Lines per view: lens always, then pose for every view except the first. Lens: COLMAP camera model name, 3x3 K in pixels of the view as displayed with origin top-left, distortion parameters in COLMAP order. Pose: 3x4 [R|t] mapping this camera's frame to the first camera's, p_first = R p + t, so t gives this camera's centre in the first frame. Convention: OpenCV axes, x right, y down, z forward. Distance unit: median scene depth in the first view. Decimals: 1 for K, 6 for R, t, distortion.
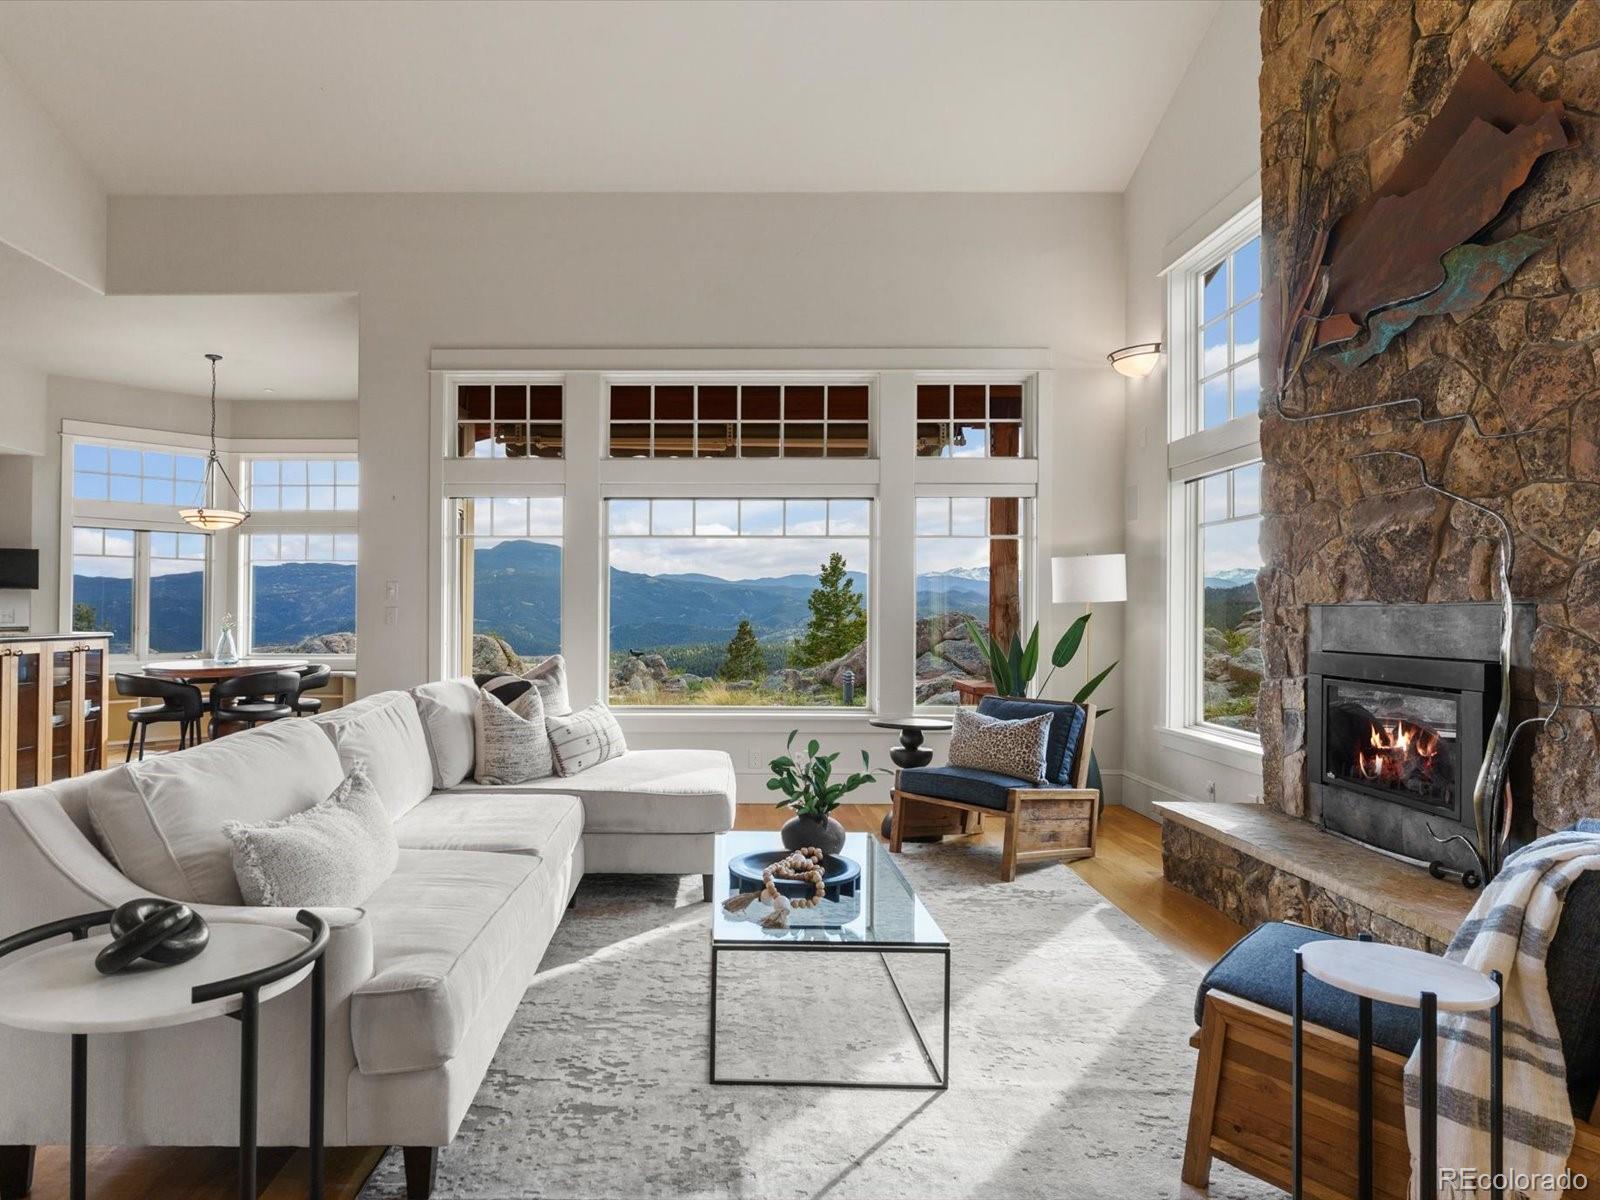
lens RADIAL K [[1124.2, 0, 796.5], [0, 1124.2, 615.6], [0, 0, 1]] dist [0.023605, 0.002724]
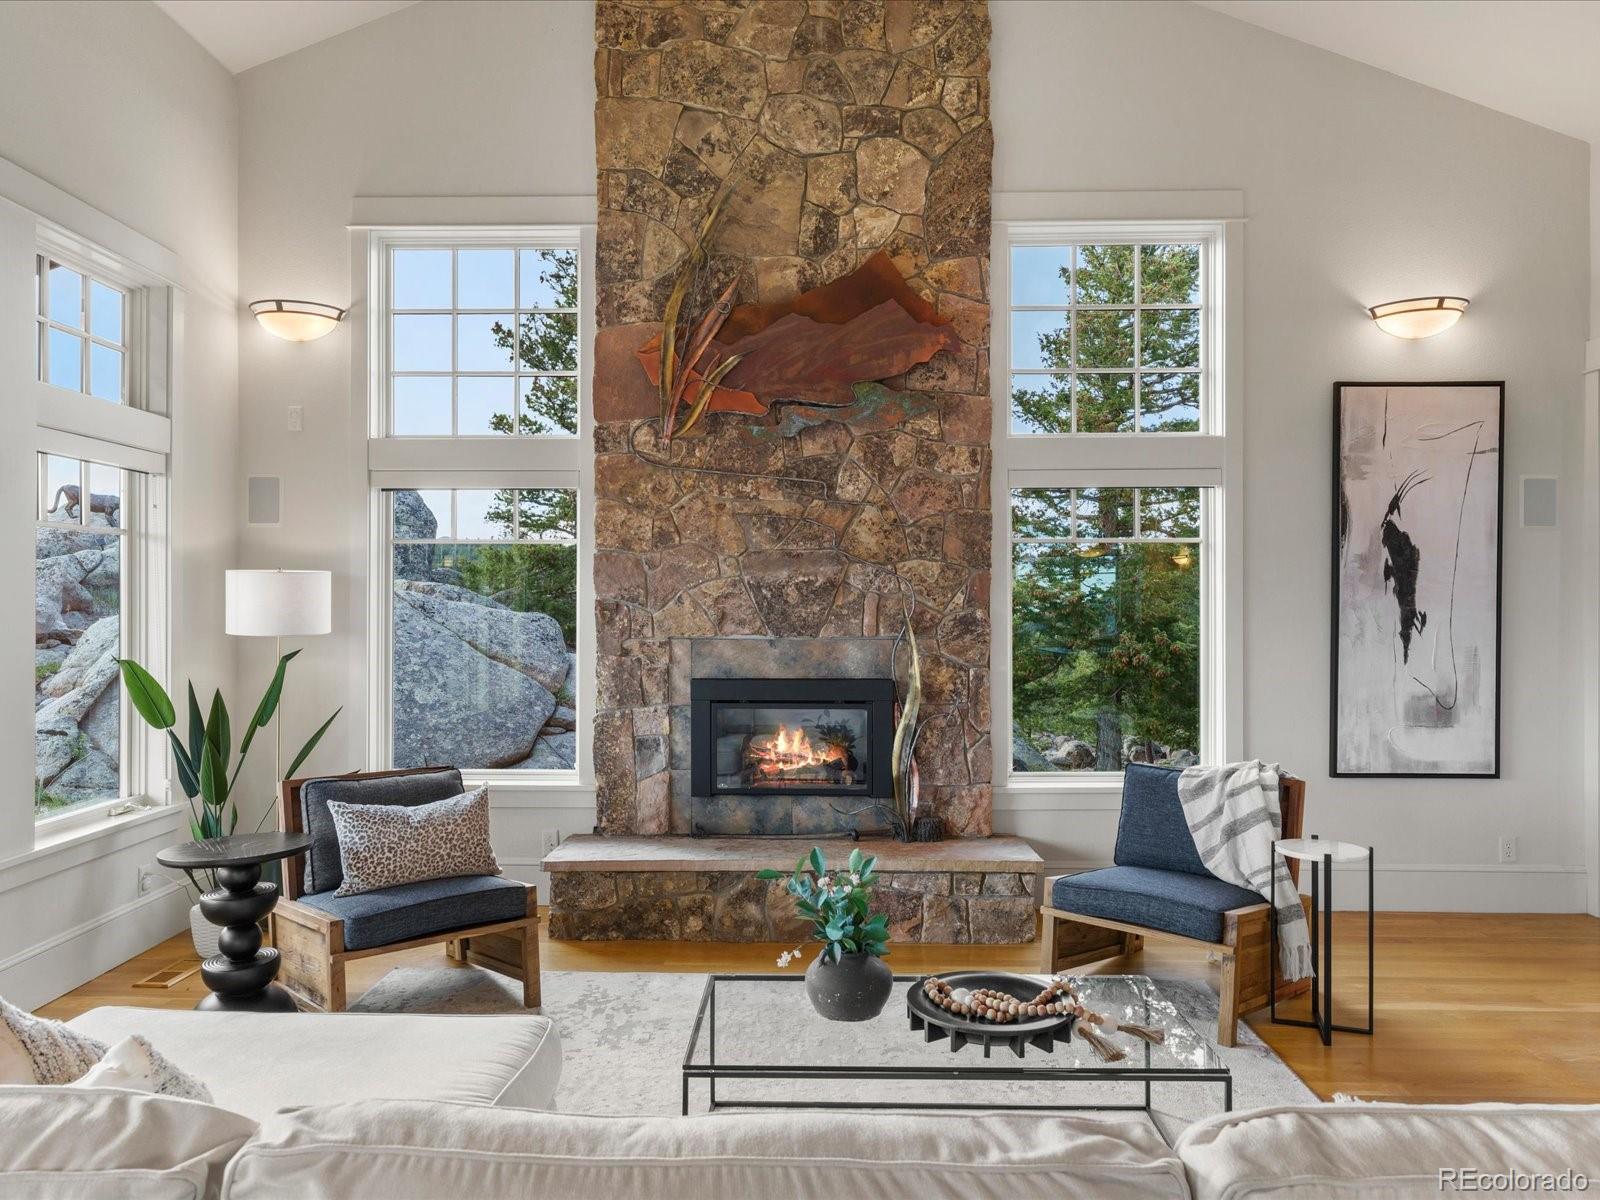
lens RADIAL K [[1124.2, 0, 796.4], [0, 1124.2, 596.9], [0, 0, 1]] dist [0.023605, 0.002724]
pose [[-0.014111, -0.007746, 0.999870, -0.645016], [-0.006696, 0.999948, 0.007652, -0.058843], [-0.999878, -0.006587, -0.014162, 0.901500]]
